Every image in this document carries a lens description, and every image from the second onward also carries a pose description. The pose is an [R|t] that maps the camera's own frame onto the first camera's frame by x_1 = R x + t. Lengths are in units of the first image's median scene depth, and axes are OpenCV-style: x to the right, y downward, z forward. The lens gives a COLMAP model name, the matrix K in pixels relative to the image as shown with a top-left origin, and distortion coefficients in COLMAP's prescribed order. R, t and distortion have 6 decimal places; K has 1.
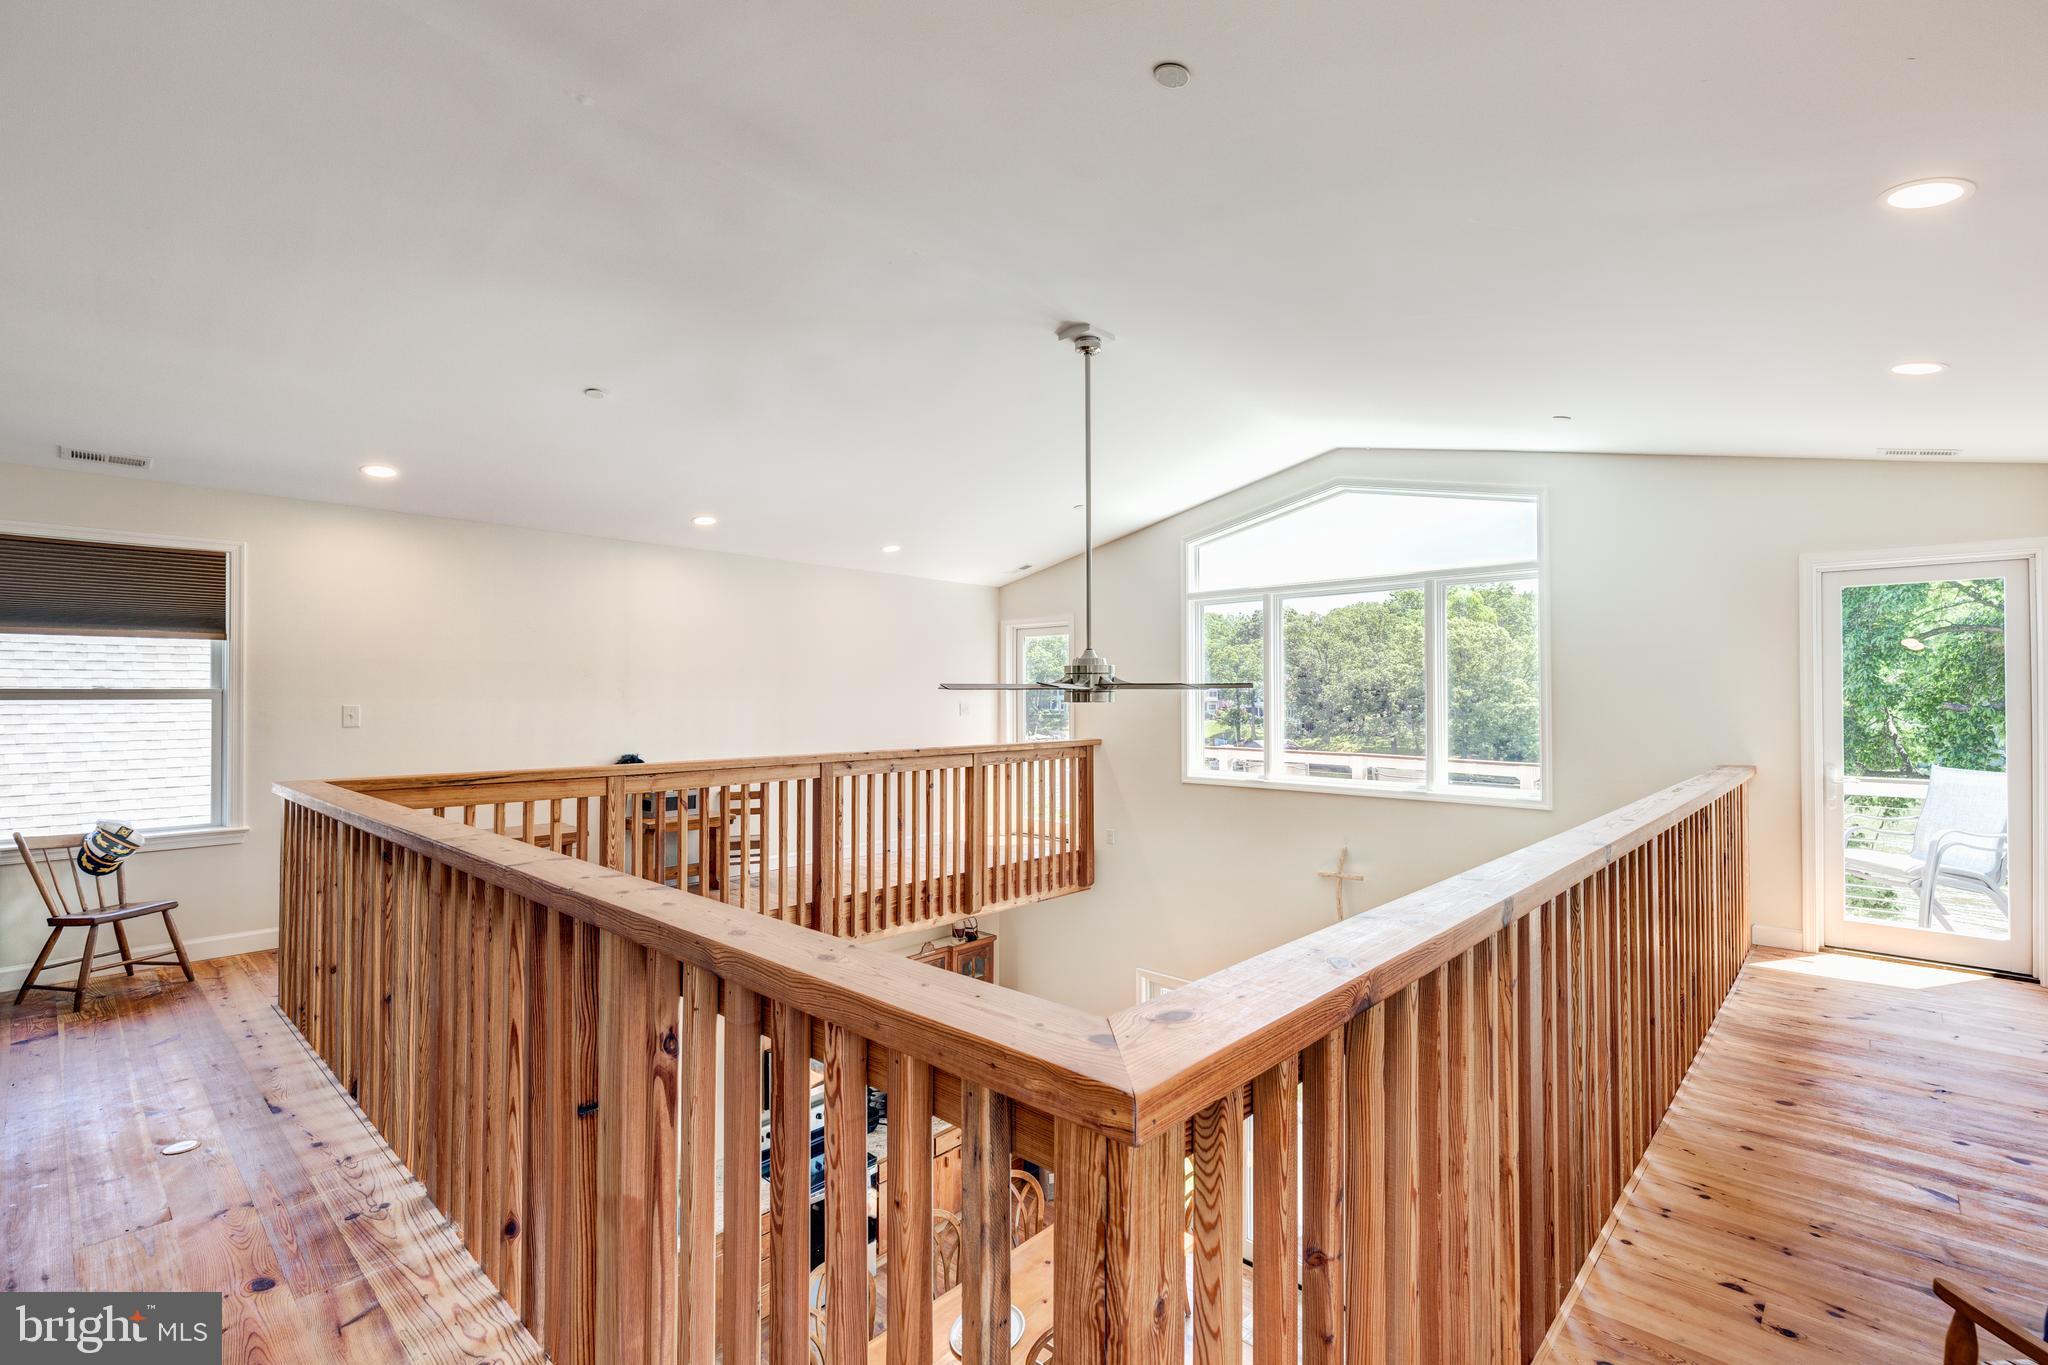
lens RADIAL K [[931.2, 0, 1034.7], [0, 931.2, 677.8], [0, 0, 1]] dist [-0.000872, -0.000052]
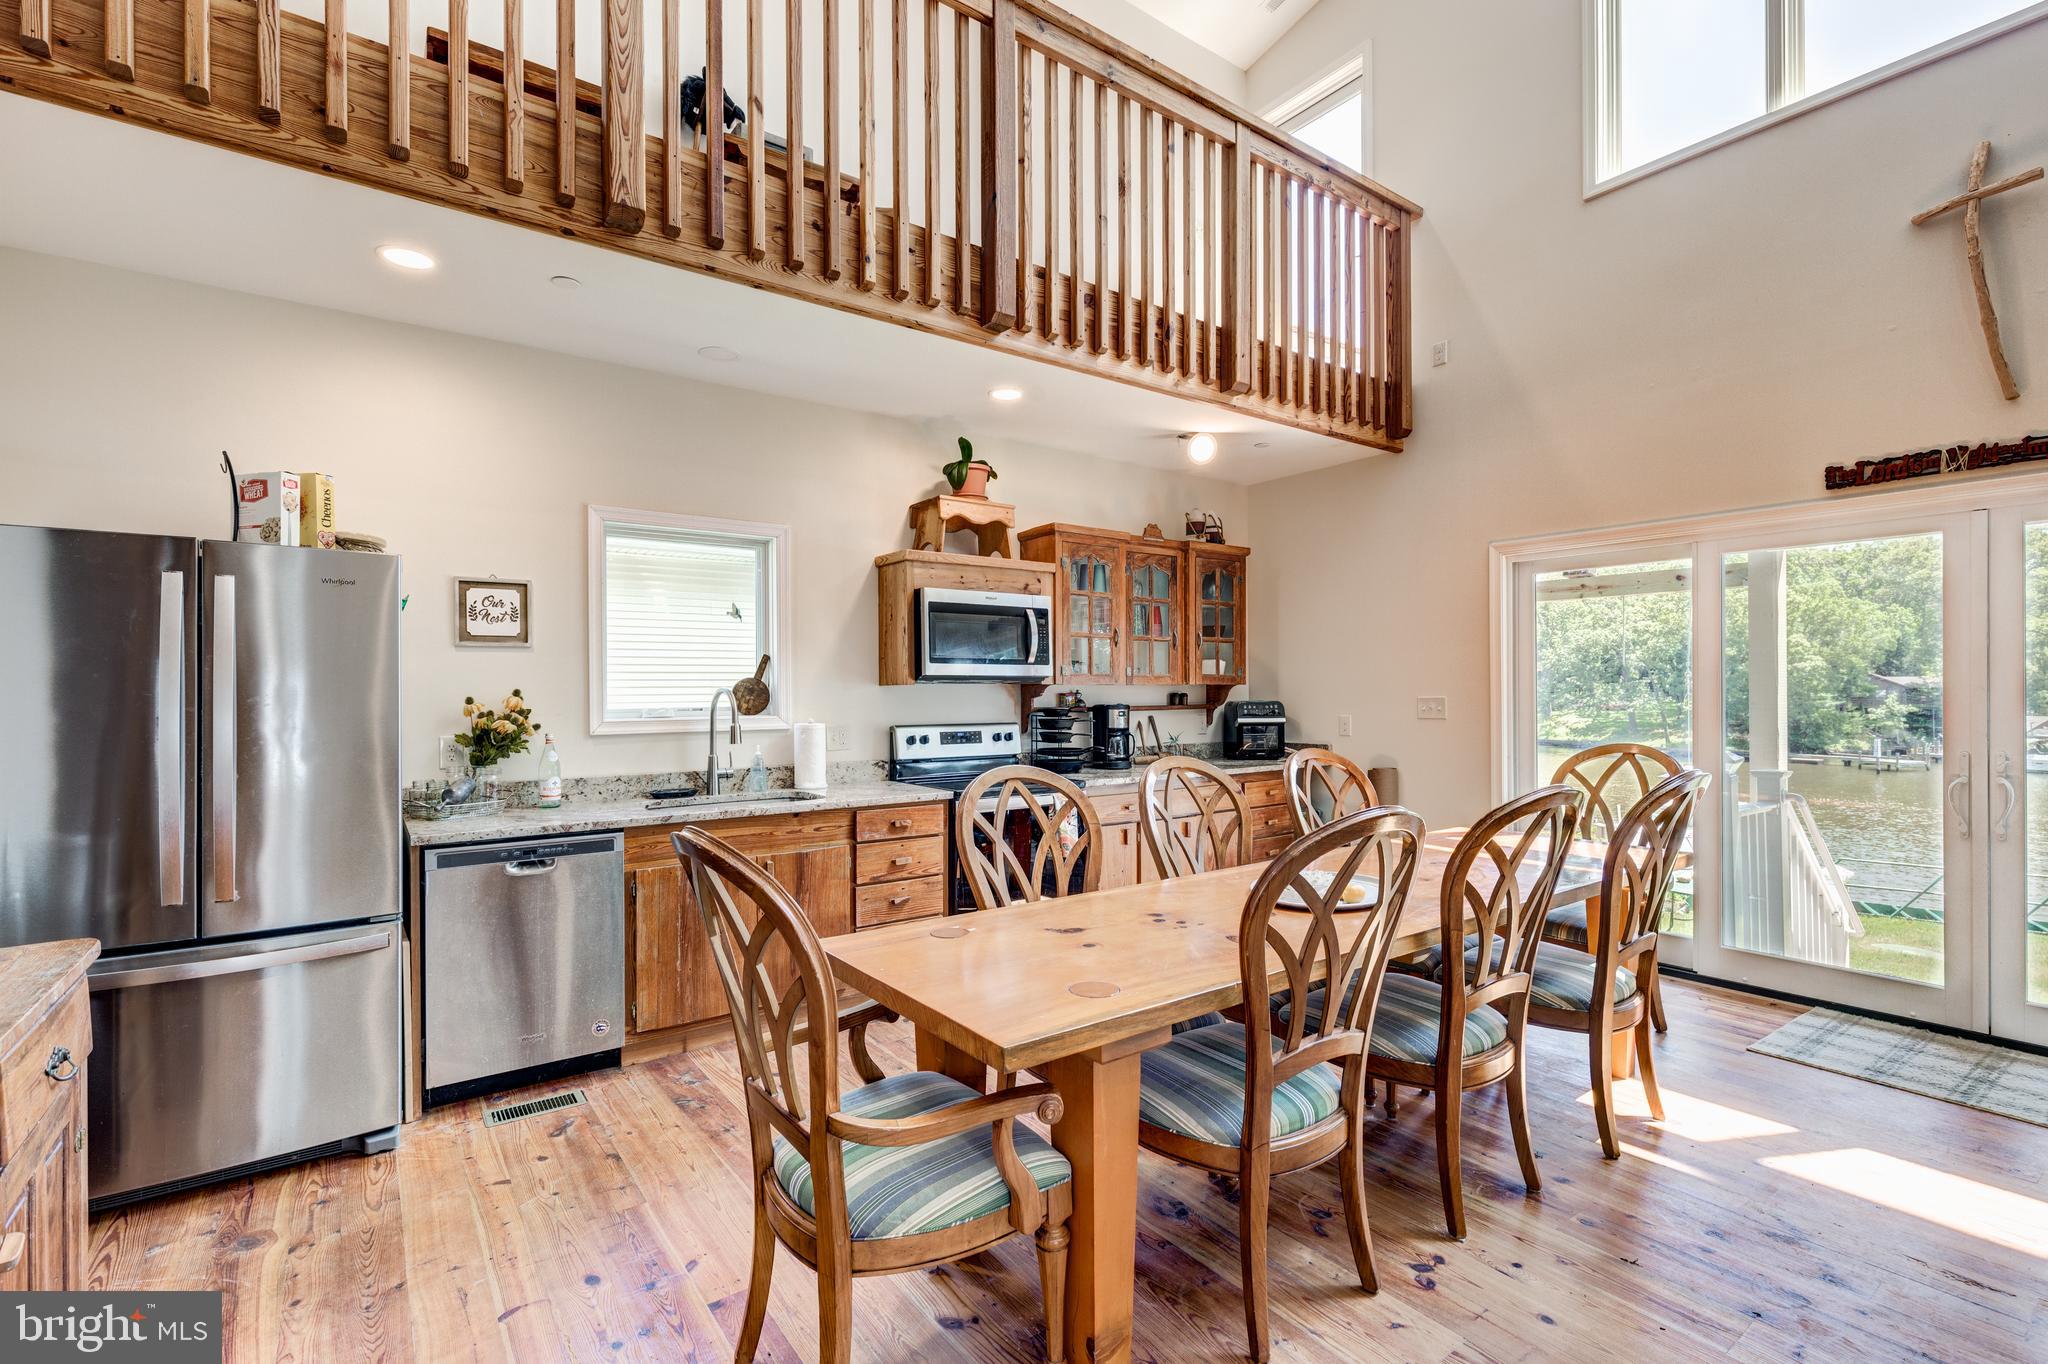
lens RADIAL K [[931.2, 0, 1025.4], [0, 931.2, 687.0], [0, 0, 1]] dist [-0.000872, -0.000052]
pose [[0.980957, -0.004905, -0.194165, -0.120940], [0.006982, 0.999925, 0.010015, 0.632974], [0.194101, -0.011180, 0.980918, 0.520677]]
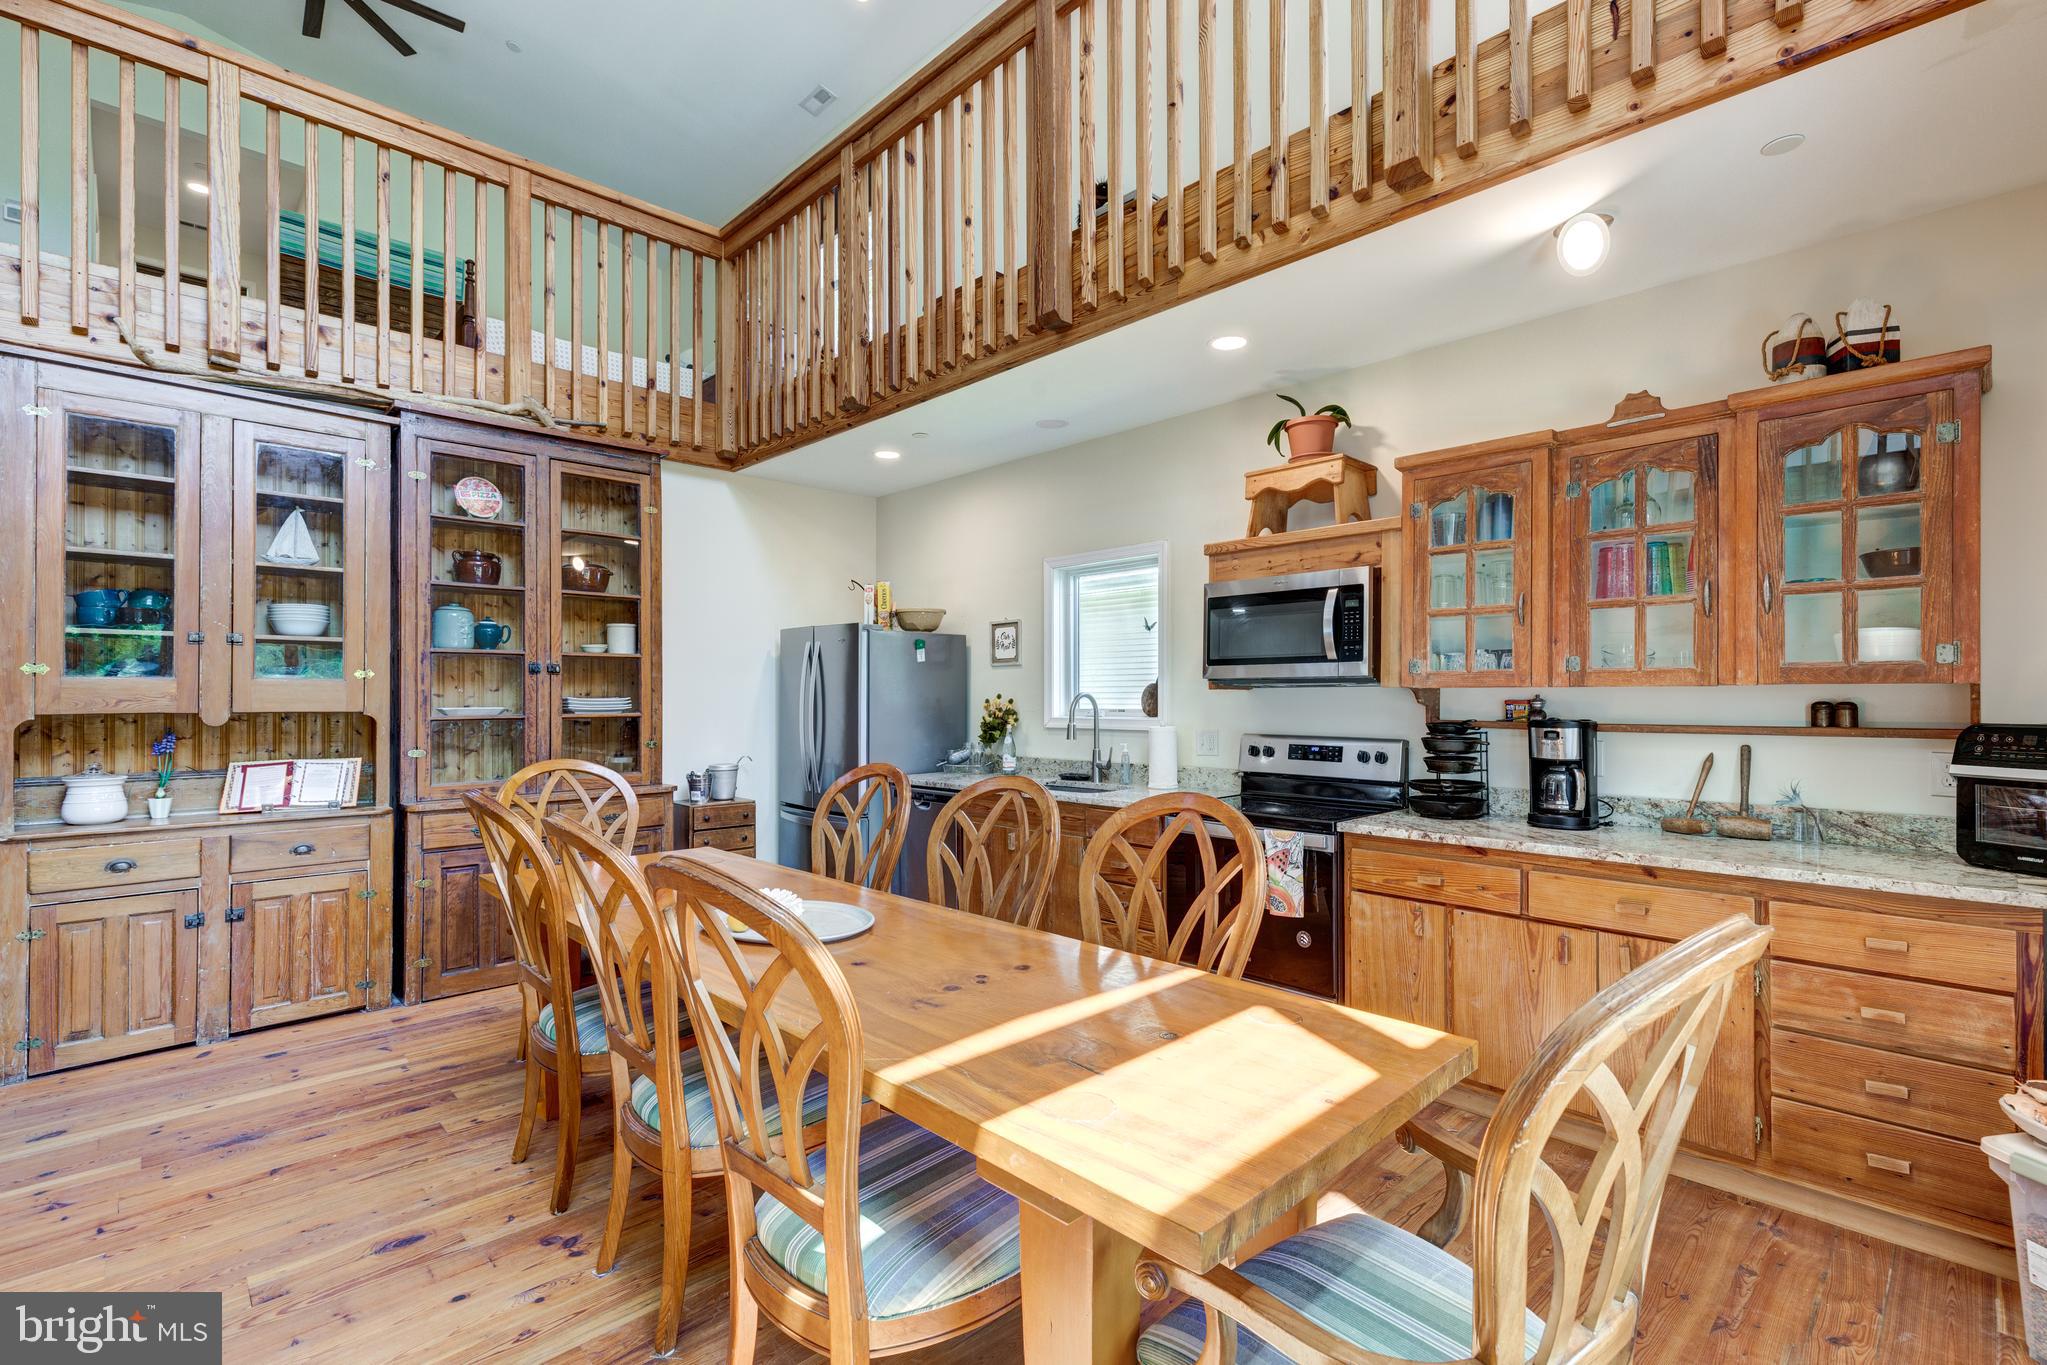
lens RADIAL K [[930.8, 0, 1019.2], [0, 930.8, 698.4], [0, 0, 1]] dist [-0.000872, -0.000052]
pose [[-0.059823, 0.000510, -0.998209, 0.426723], [0.013833, 0.999904, -0.000318, 0.644808], [0.998113, -0.013827, -0.059824, 1.240437]]
